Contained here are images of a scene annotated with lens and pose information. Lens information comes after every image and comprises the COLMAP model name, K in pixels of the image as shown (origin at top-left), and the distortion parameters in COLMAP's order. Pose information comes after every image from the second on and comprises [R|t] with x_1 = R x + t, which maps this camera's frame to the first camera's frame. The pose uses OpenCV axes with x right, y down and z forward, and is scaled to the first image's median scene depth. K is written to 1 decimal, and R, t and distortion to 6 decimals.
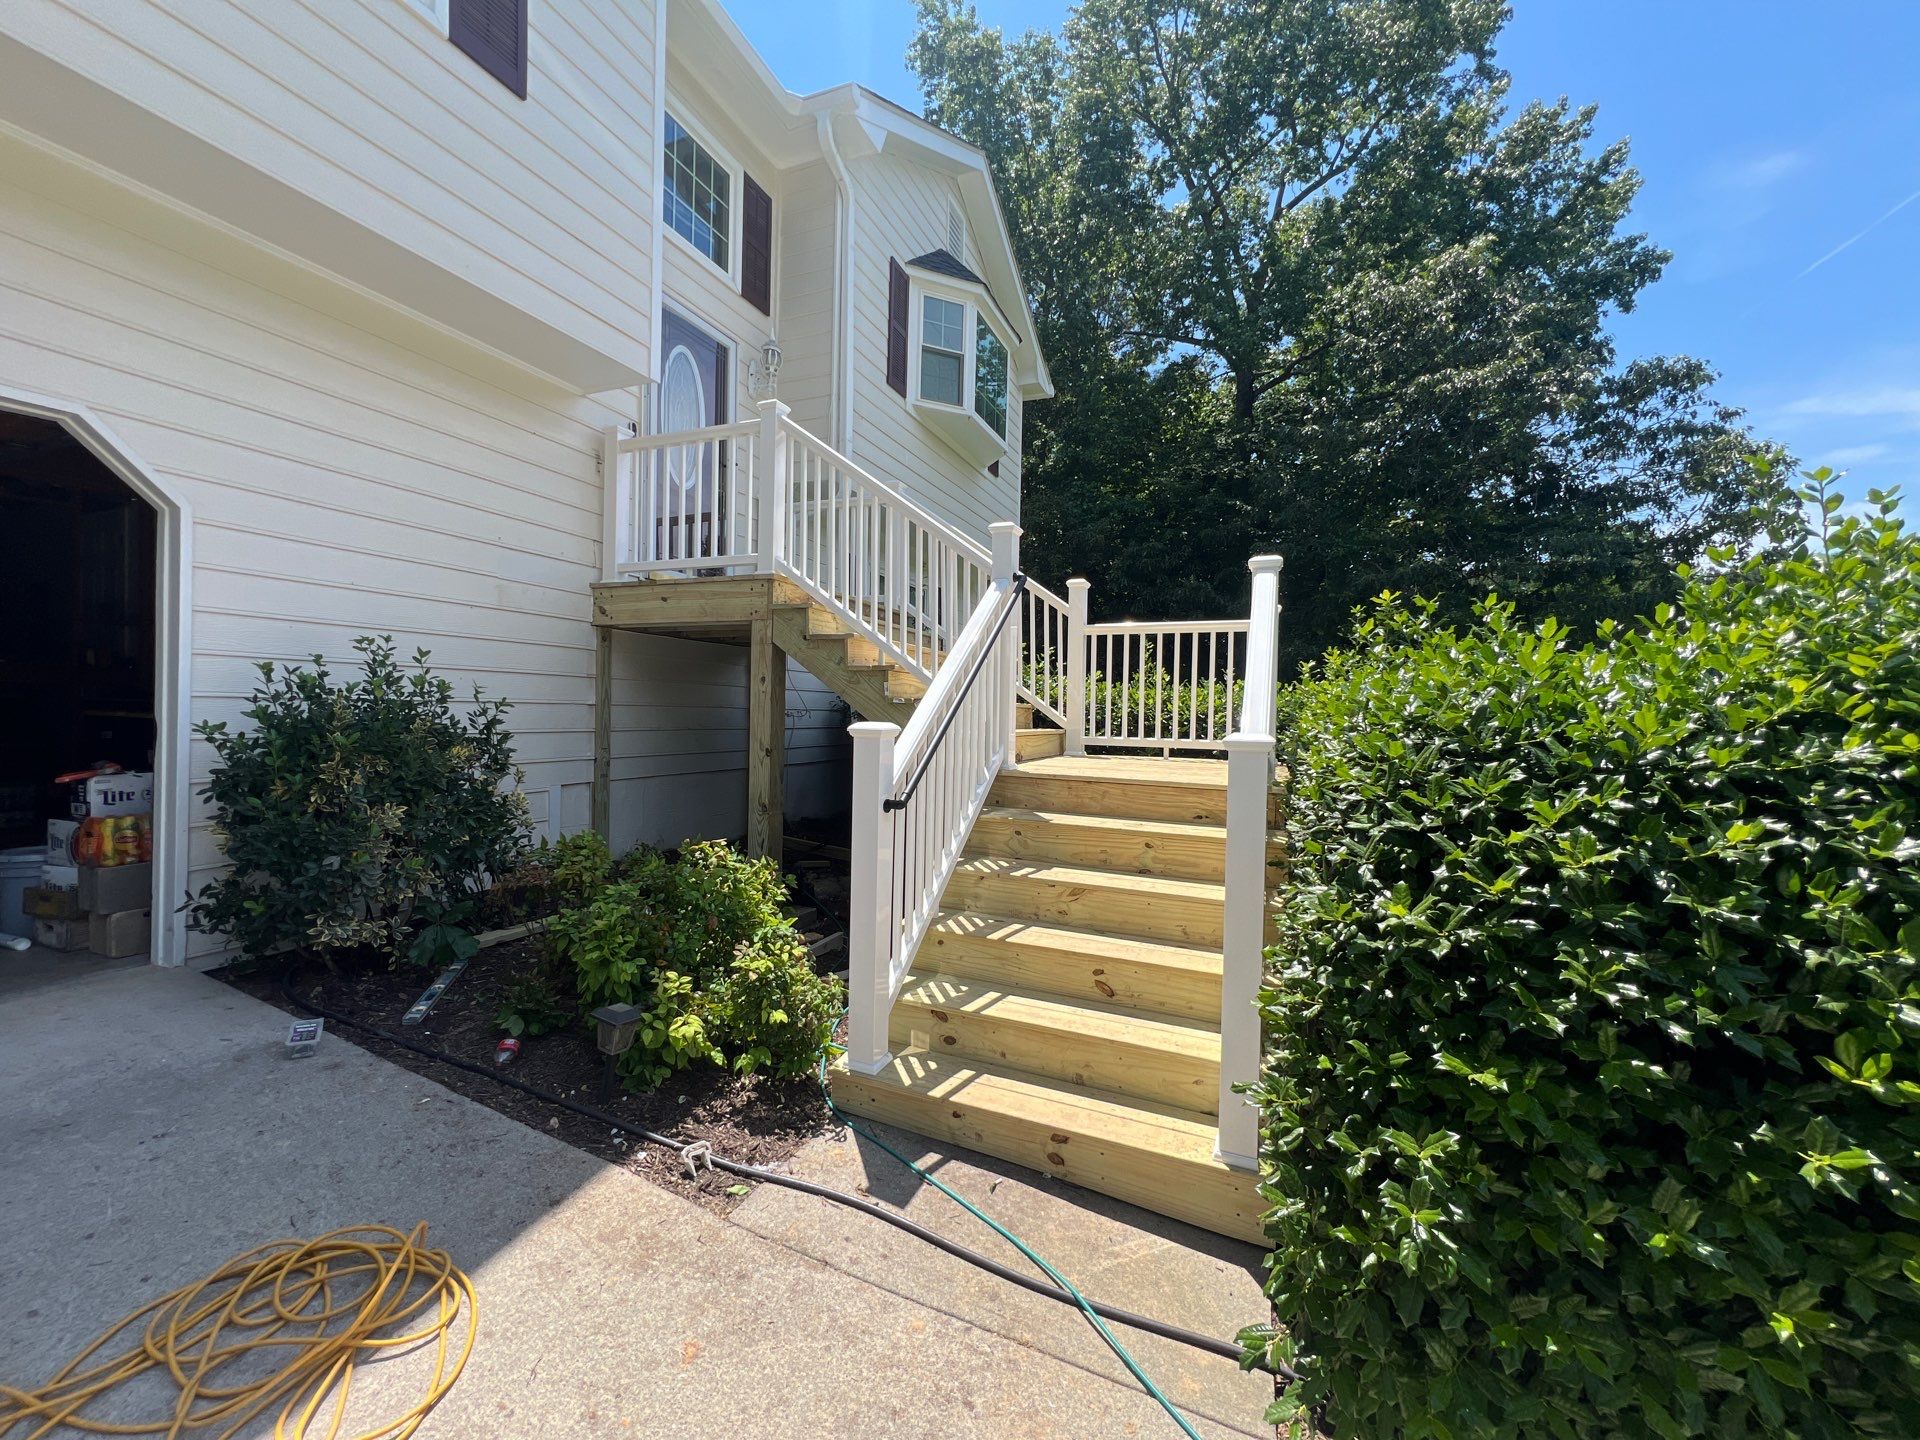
lens RADIAL K [[773.2, 0, 956.4], [0, 773.2, 716.1], [0, 0, 1]] dist [-0.001859, 0.000109]
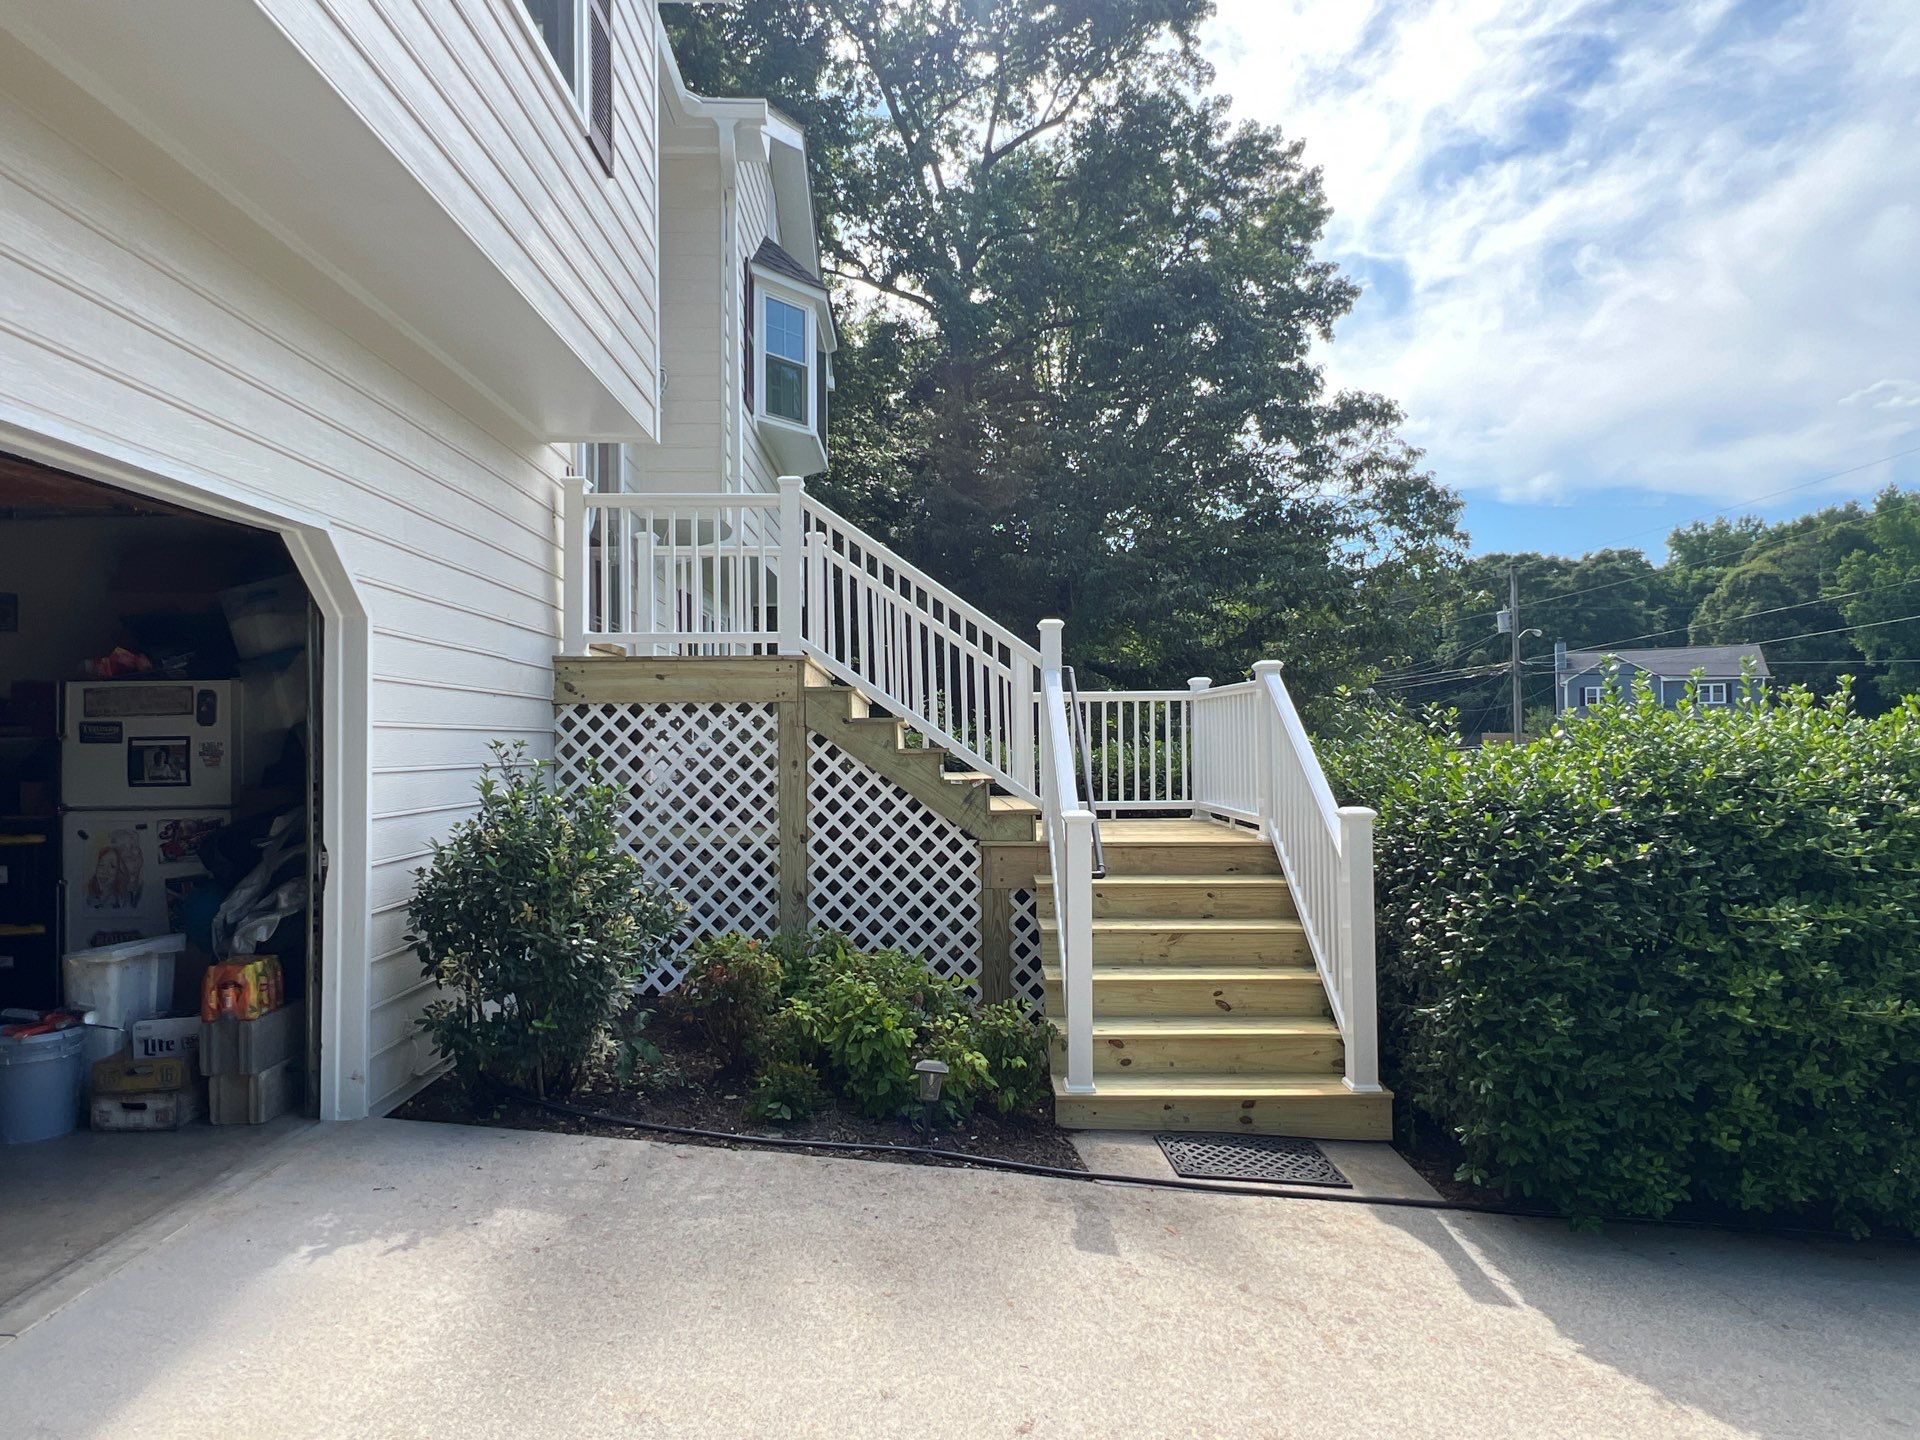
lens RADIAL K [[1108.6, 0, 959.4], [0, 1108.6, 703.5], [0, 0, 1]] dist [-0.003446, 0.001779]
pose [[0.911782, -0.014125, 0.410432, -0.599492], [0.031376, 0.998883, -0.035327, -0.063911], [-0.409475, 0.045088, 0.911207, -0.334466]]
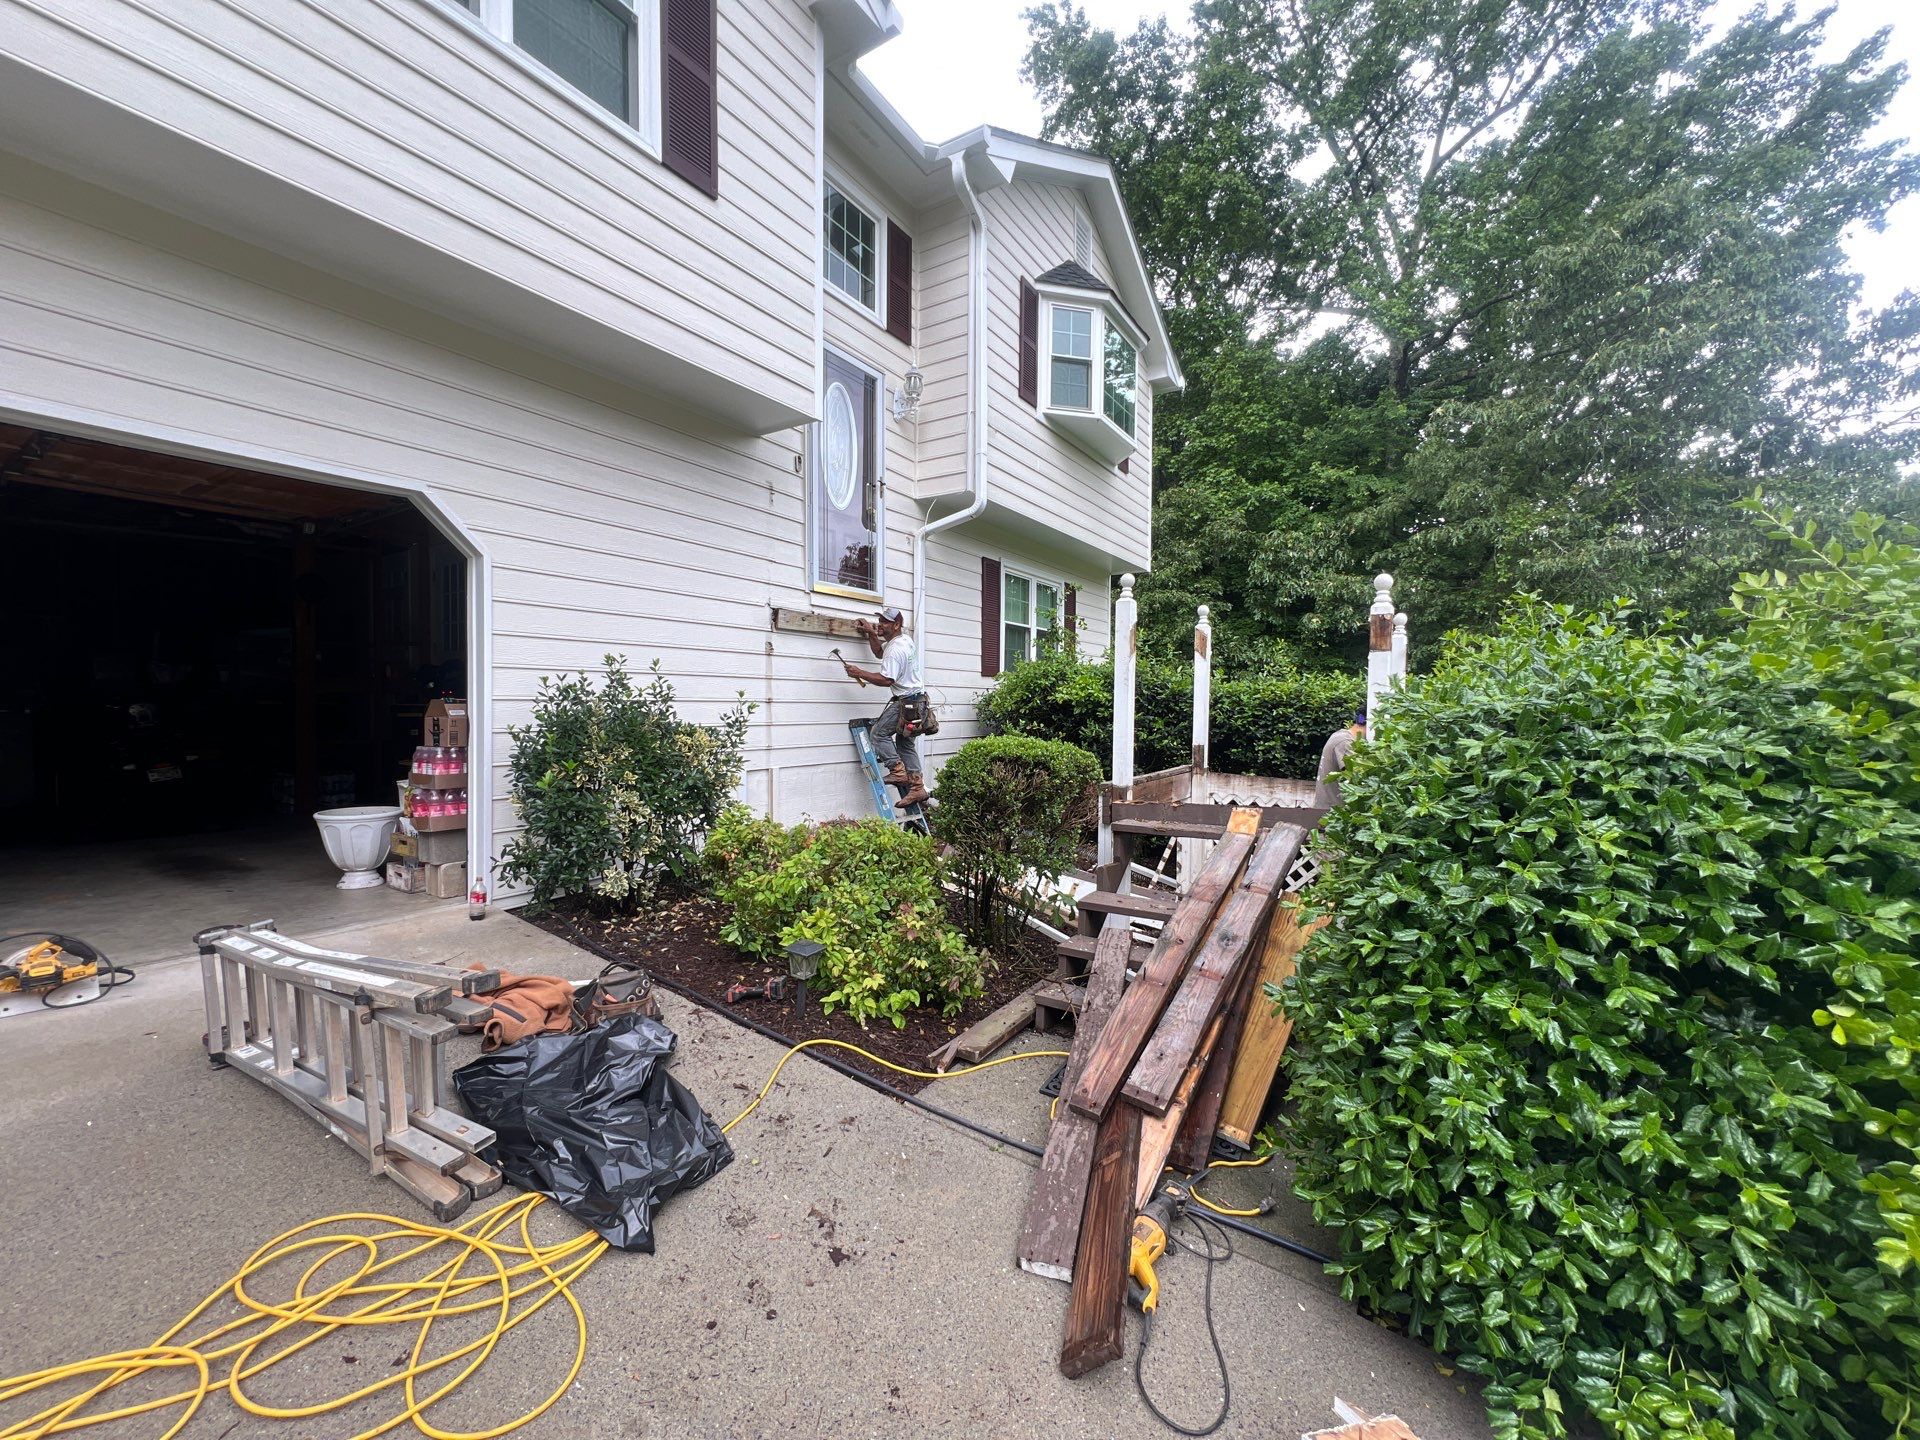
lens RADIAL K [[773.2, 0, 948.5], [0, 773.2, 709.0], [0, 0, 1]] dist [-0.001859, 0.000109]
pose [[0.984022, -0.007025, -0.177910, 0.002526], [0.007293, 0.999973, 0.000854, -0.003924], [0.177900, -0.002138, 0.984046, -0.099724]]
